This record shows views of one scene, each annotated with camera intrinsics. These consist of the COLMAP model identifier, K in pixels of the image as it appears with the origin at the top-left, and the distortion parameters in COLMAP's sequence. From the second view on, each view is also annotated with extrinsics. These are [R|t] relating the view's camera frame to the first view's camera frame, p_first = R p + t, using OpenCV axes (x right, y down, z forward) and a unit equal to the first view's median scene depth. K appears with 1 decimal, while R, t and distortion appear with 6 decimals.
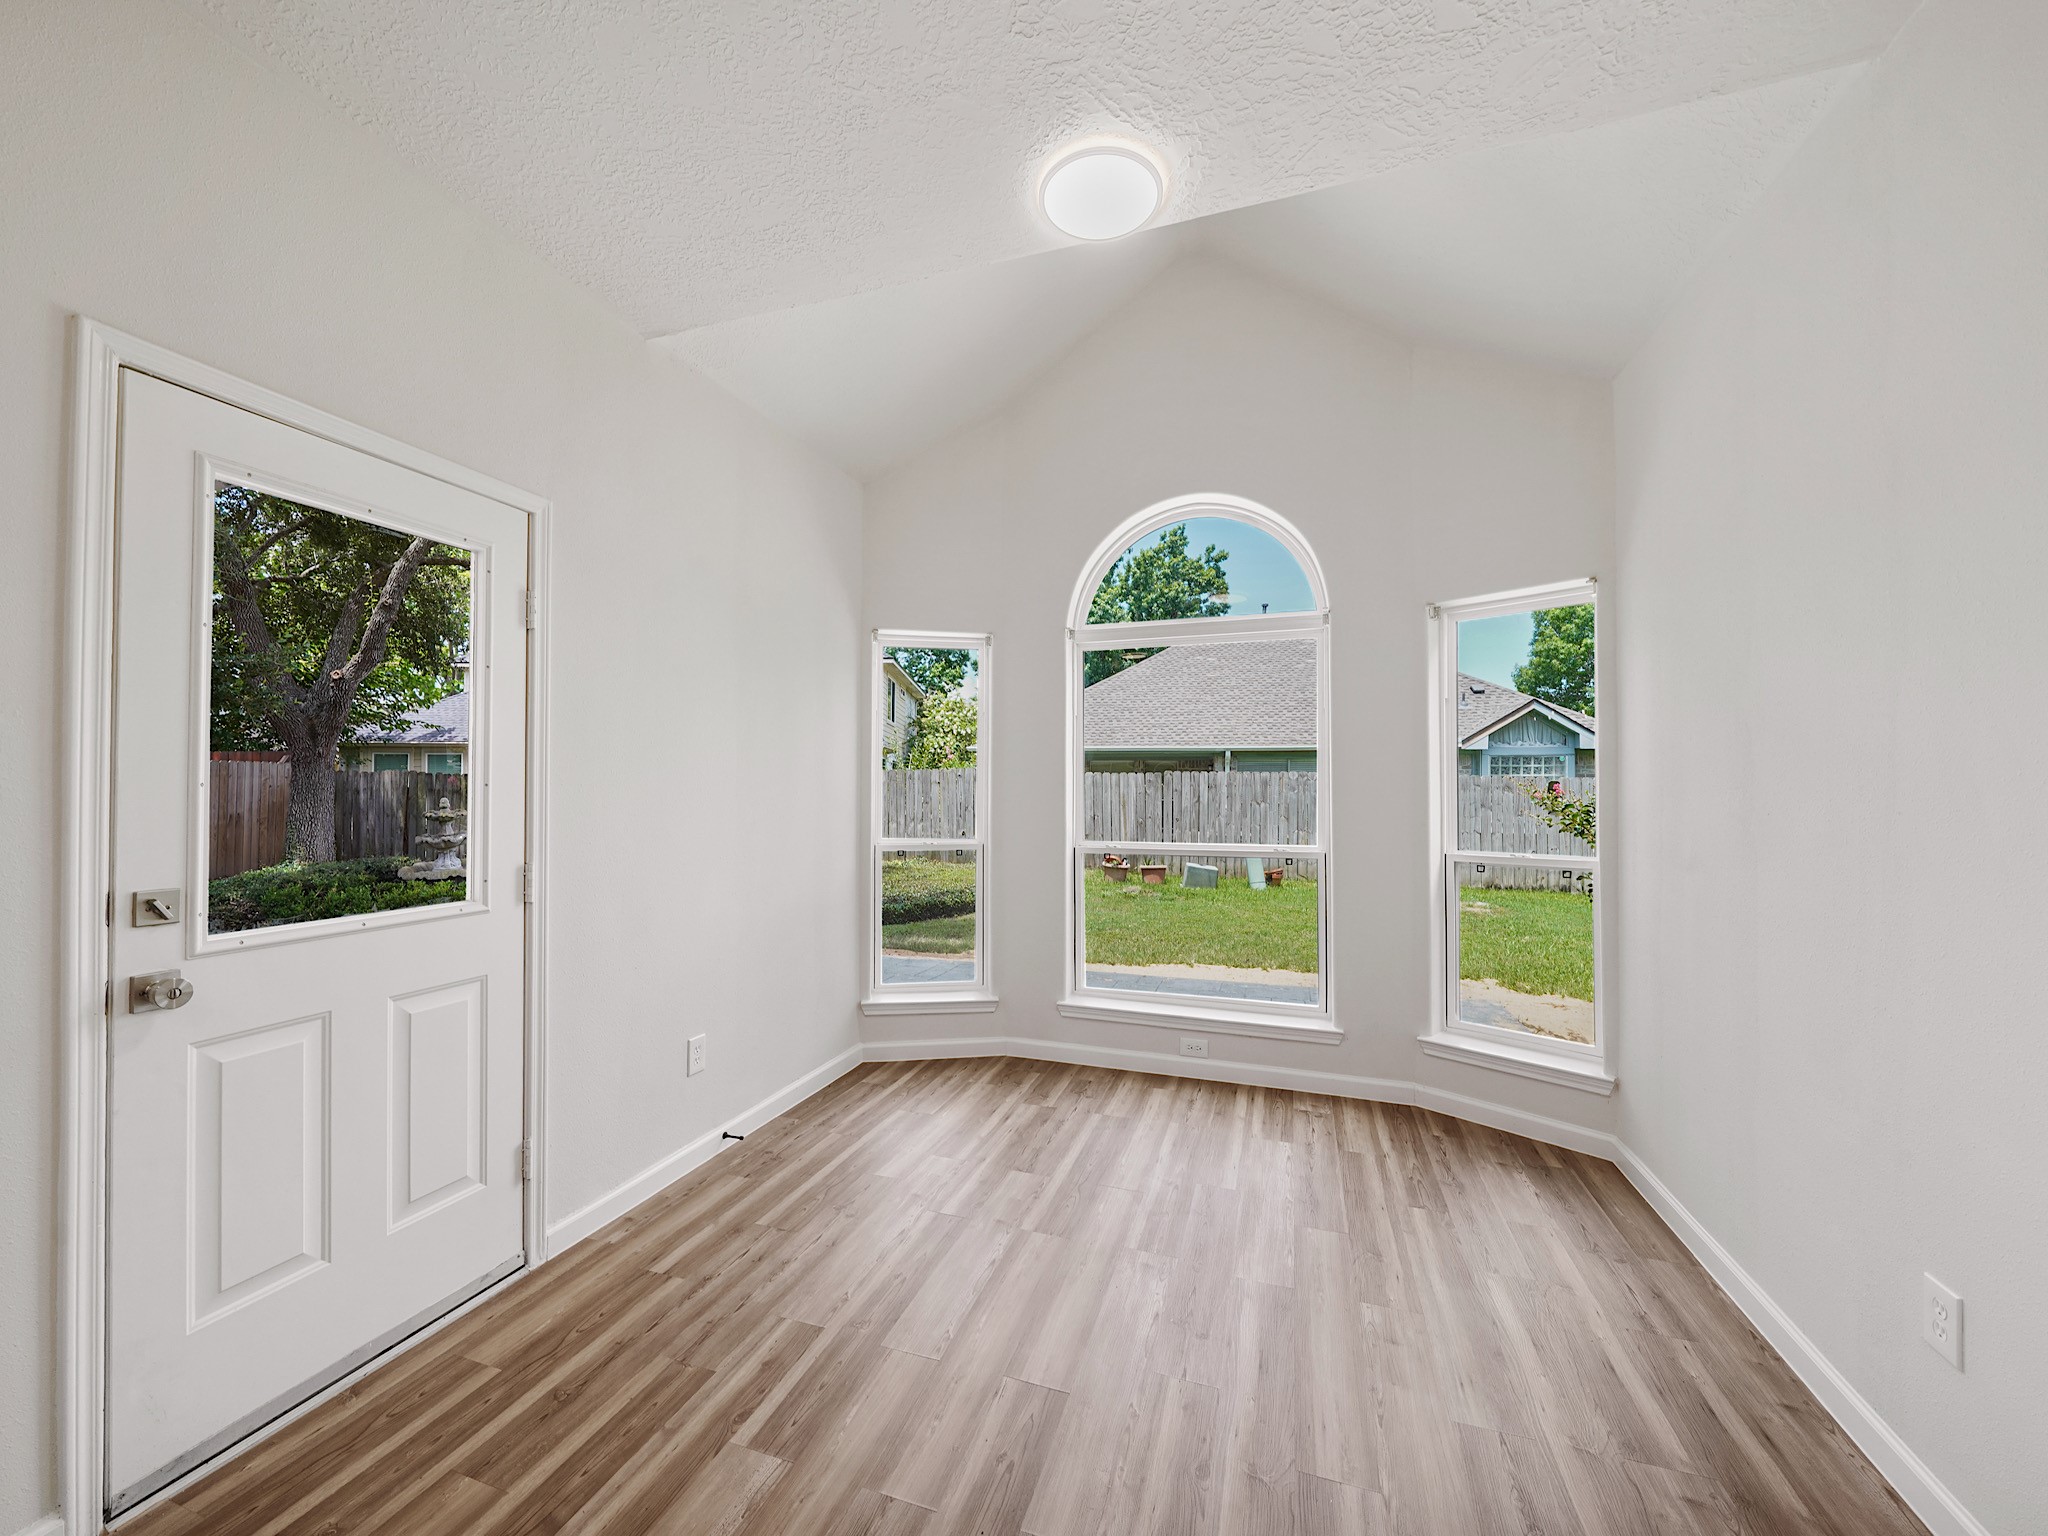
lens RADIAL K [[796.3, 0, 1021.8], [0, 796.3, 787.2], [0, 0, 1]] dist [-0.002559, -0.000549]
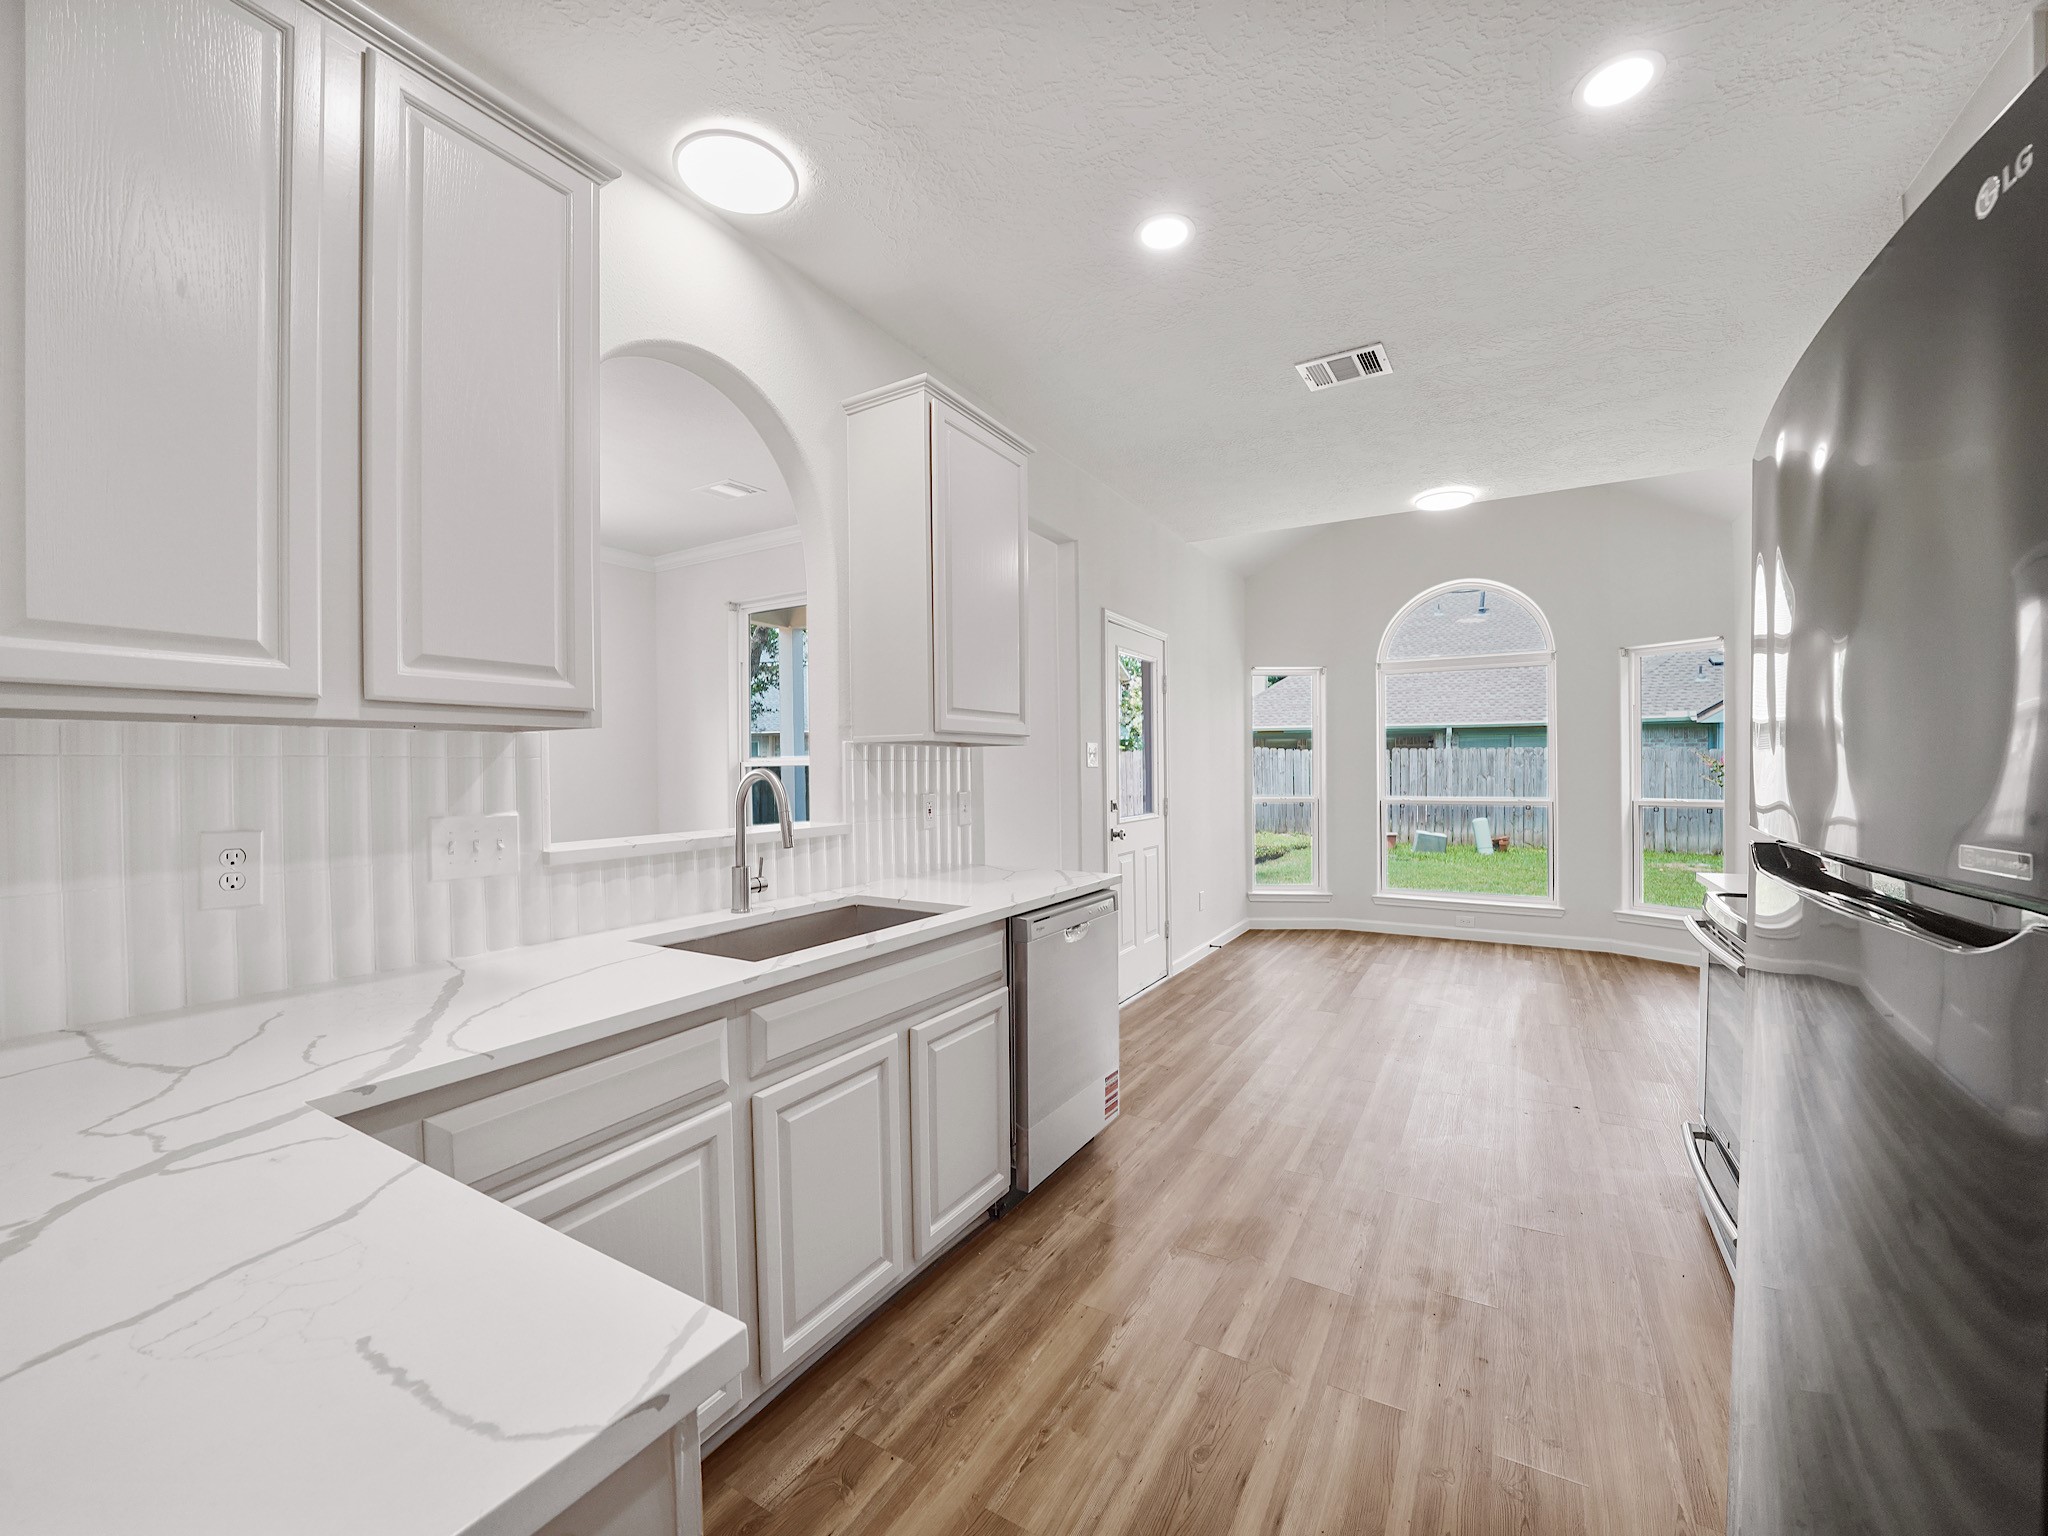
lens RADIAL K [[827.4, 0, 1030.4], [0, 827.4, 779.4], [0, 0, 1]] dist [-0.026981, -0.000239]
pose [[0.979729, -0.007132, -0.200202, -0.303892], [0.010257, 0.999841, 0.014574, 0.003218], [0.200066, -0.016332, 0.979646, -0.783008]]
